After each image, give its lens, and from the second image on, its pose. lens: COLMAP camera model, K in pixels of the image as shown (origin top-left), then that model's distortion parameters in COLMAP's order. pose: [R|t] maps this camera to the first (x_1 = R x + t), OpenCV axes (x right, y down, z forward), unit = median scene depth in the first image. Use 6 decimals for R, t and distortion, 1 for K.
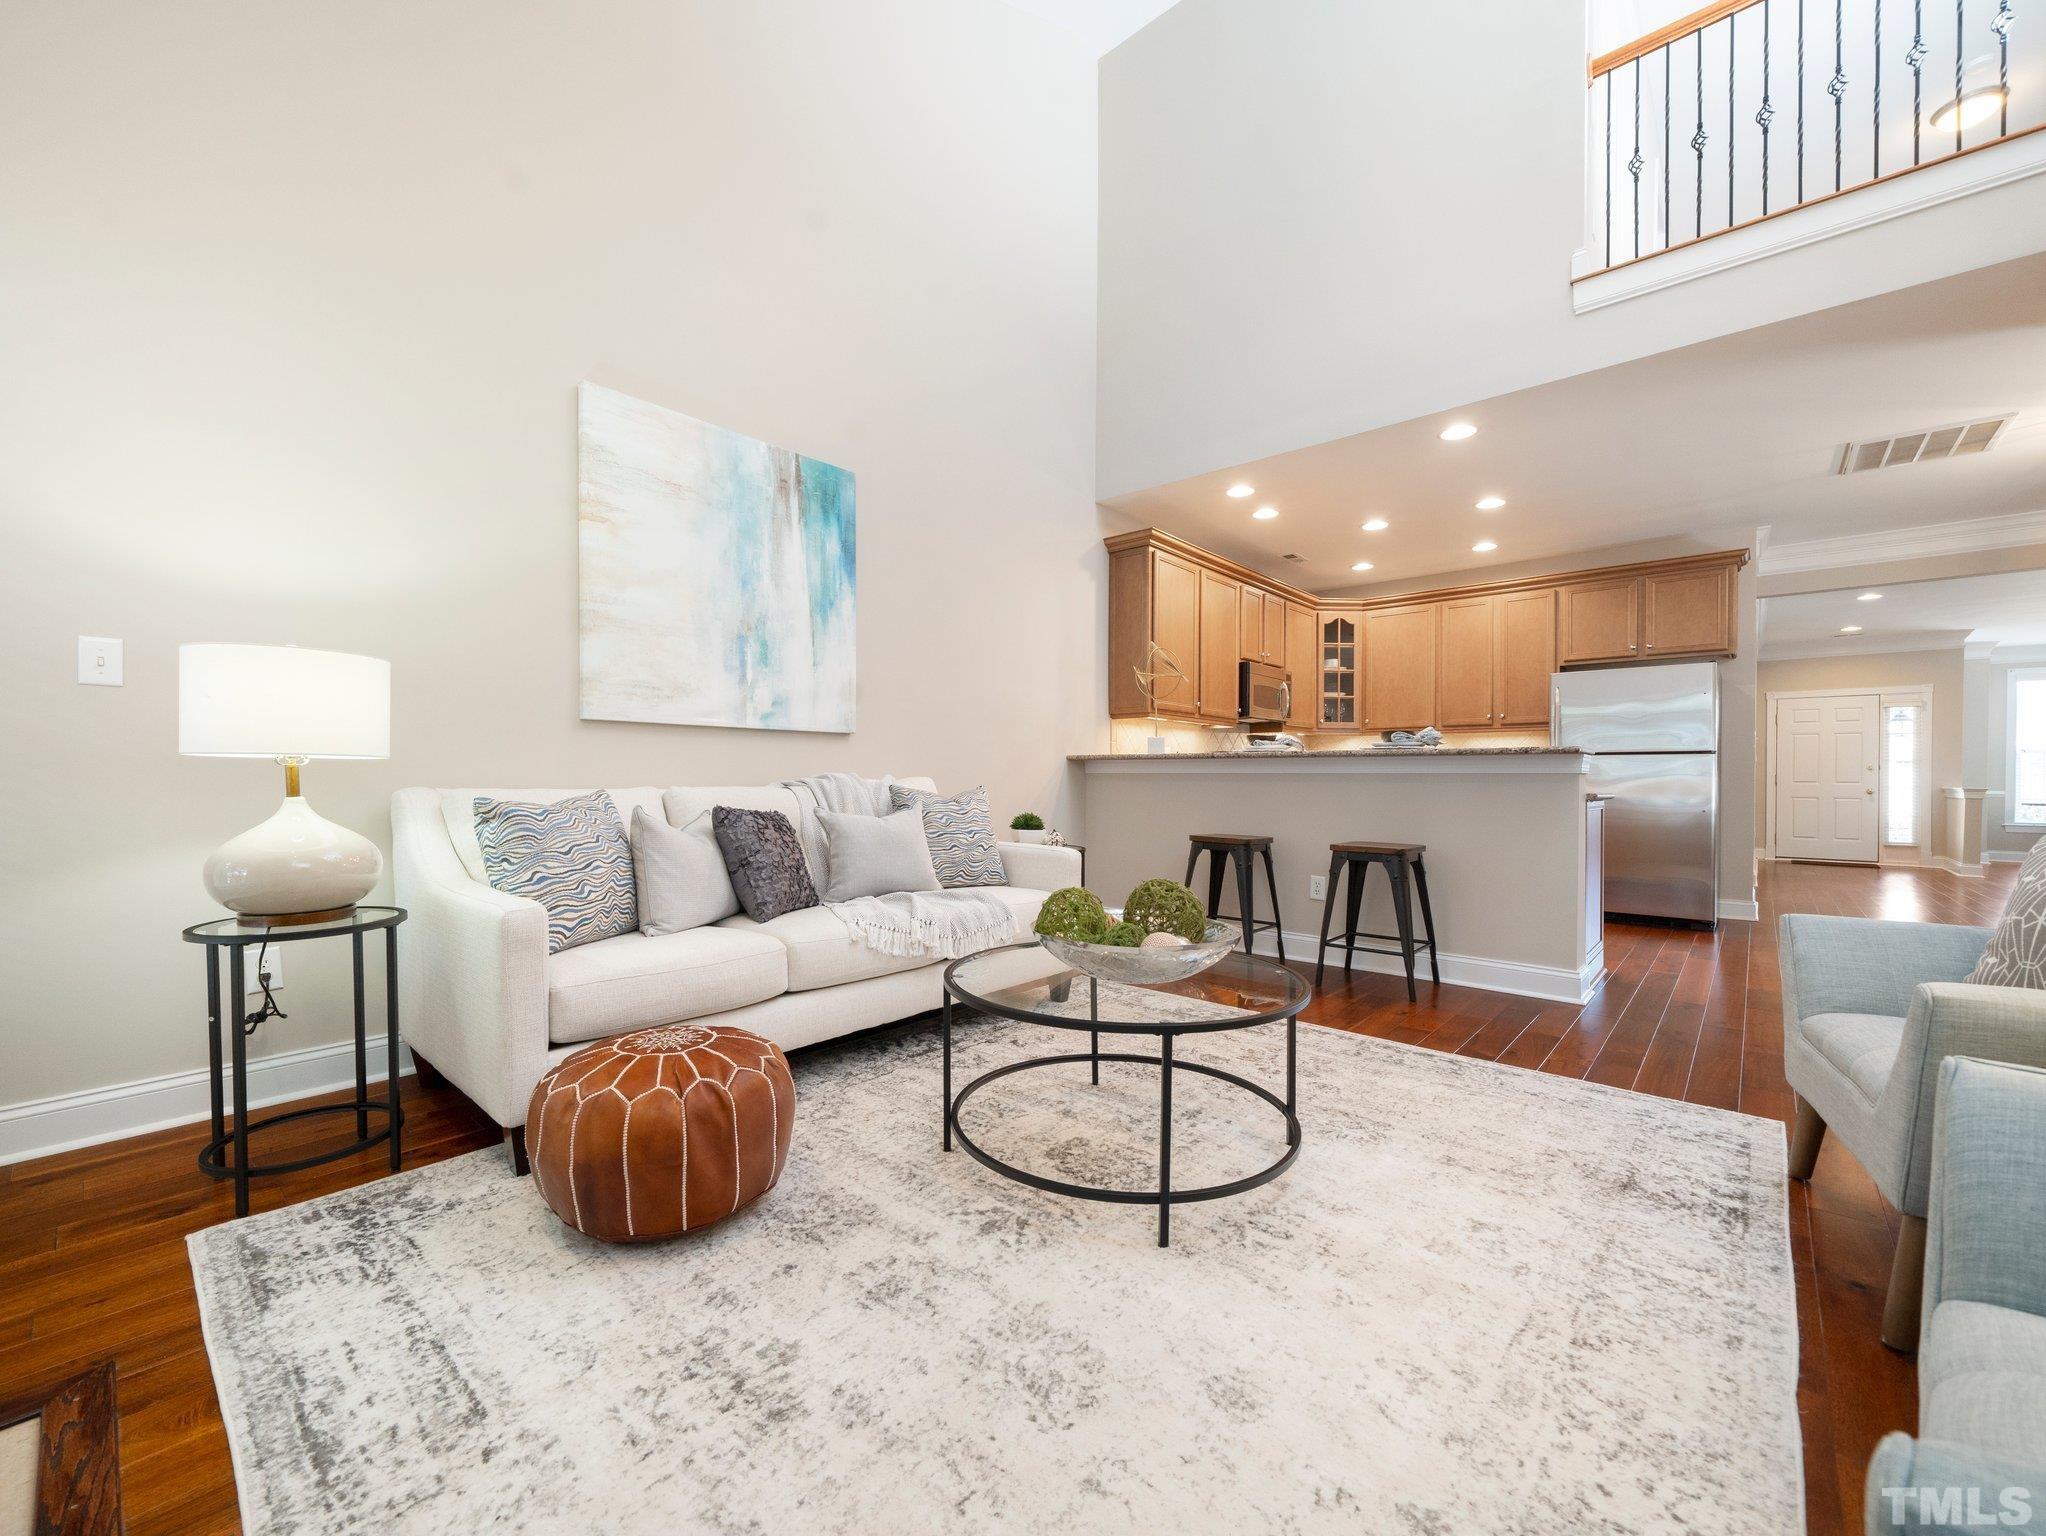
lens RADIAL K [[859.6, 0, 1003.8], [0, 859.6, 777.5], [0, 0, 1]] dist [-0.001062, -0.000279]
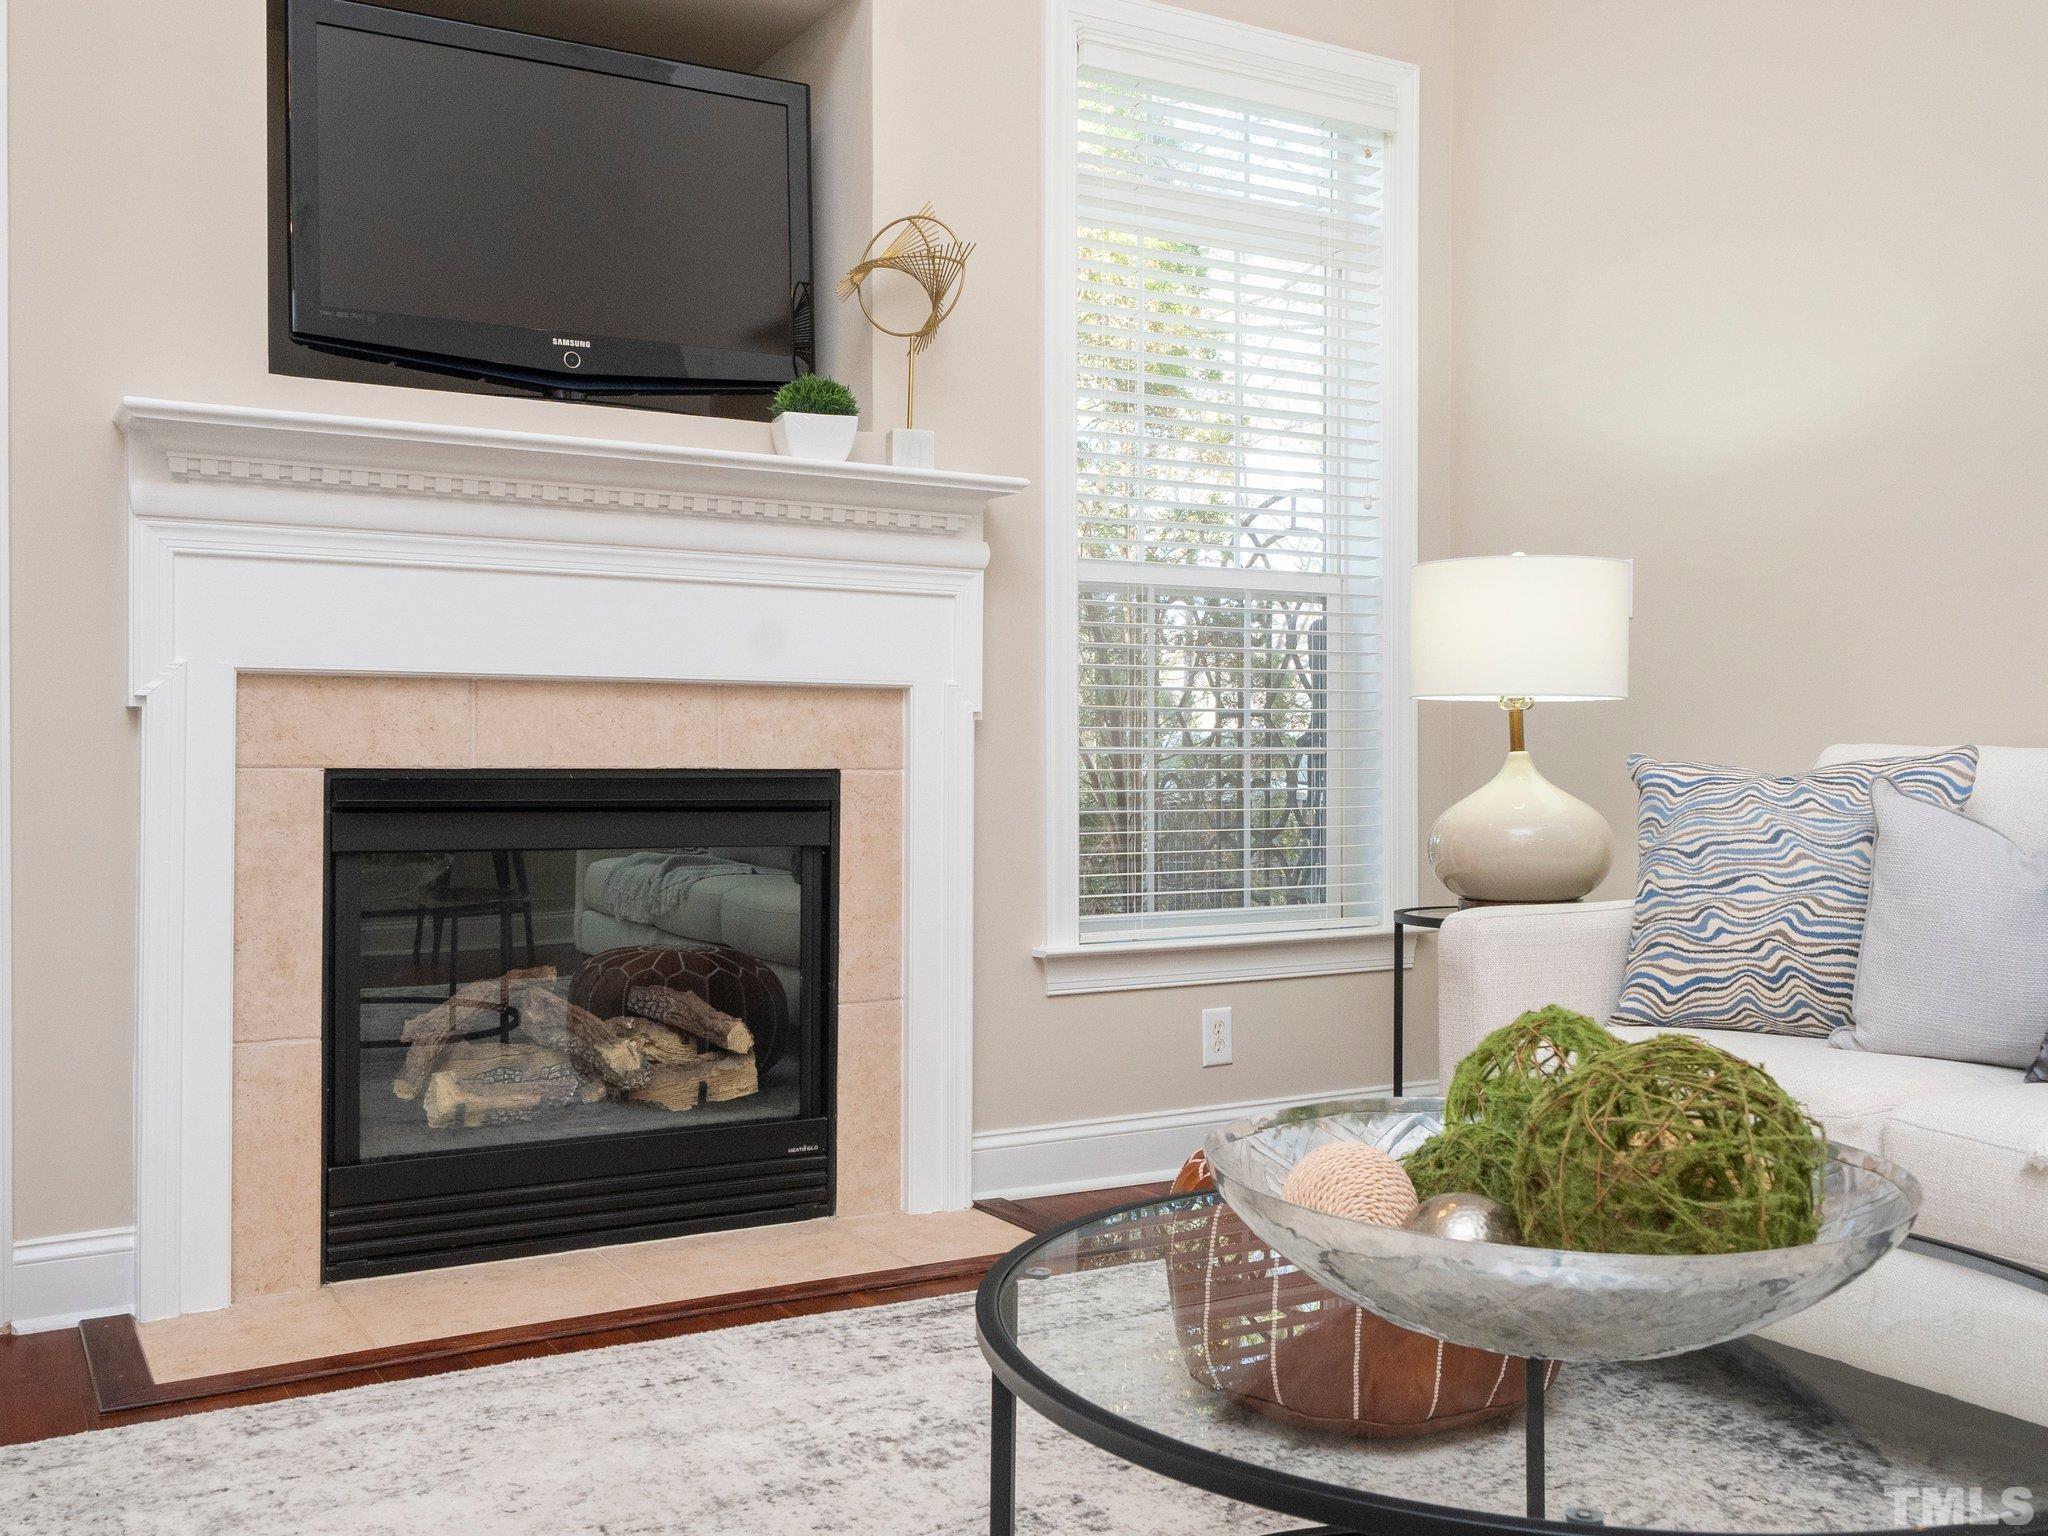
lens RADIAL K [[1886.6, 0, 990.9], [0, 1886.6, 777.9], [0, 0, 1]] dist [-0.003381, 0.000000]
pose [[-0.324435, 0.003170, -0.945903, 0.529325], [-0.006507, 0.999963, 0.005583, 0.023249], [0.945886, 0.007966, -0.324402, 0.646182]]
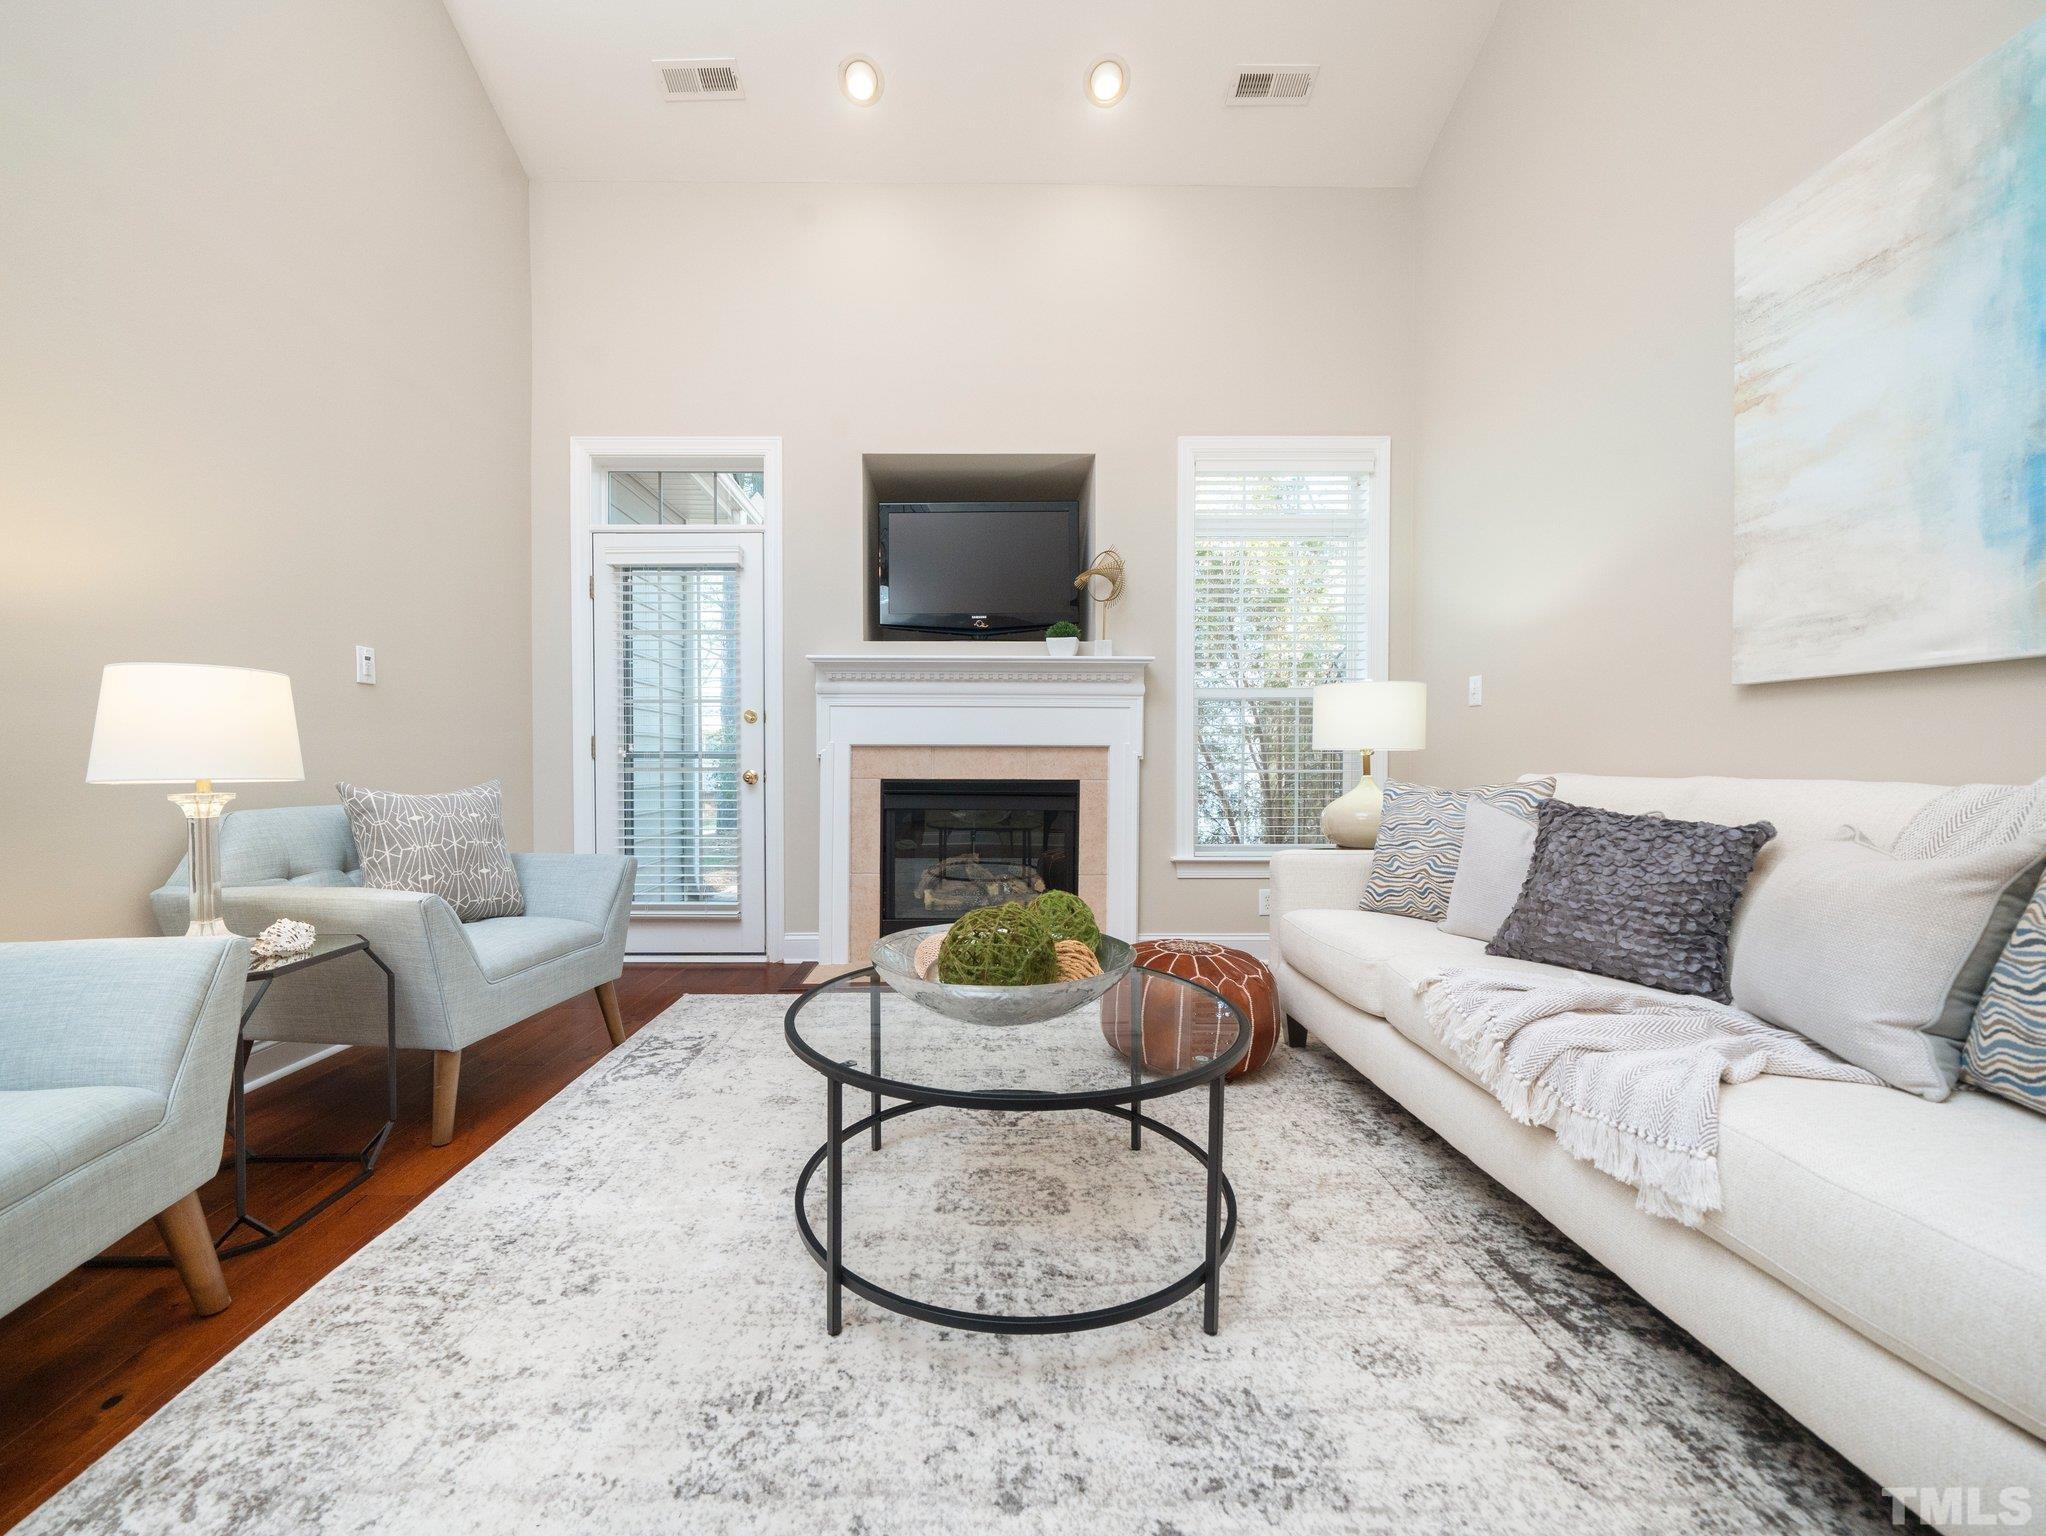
lens RADIAL K [[812.3, 0, 955.0], [0, 812.3, 773.1], [0, 0, 1]] dist [-0.003668, -0.000236]
pose [[-0.758892, 0.002195, -0.651213, 0.417903], [-0.007260, 0.999904, 0.011831, 0.003669], [0.651176, 0.013706, -0.758803, 0.960156]]
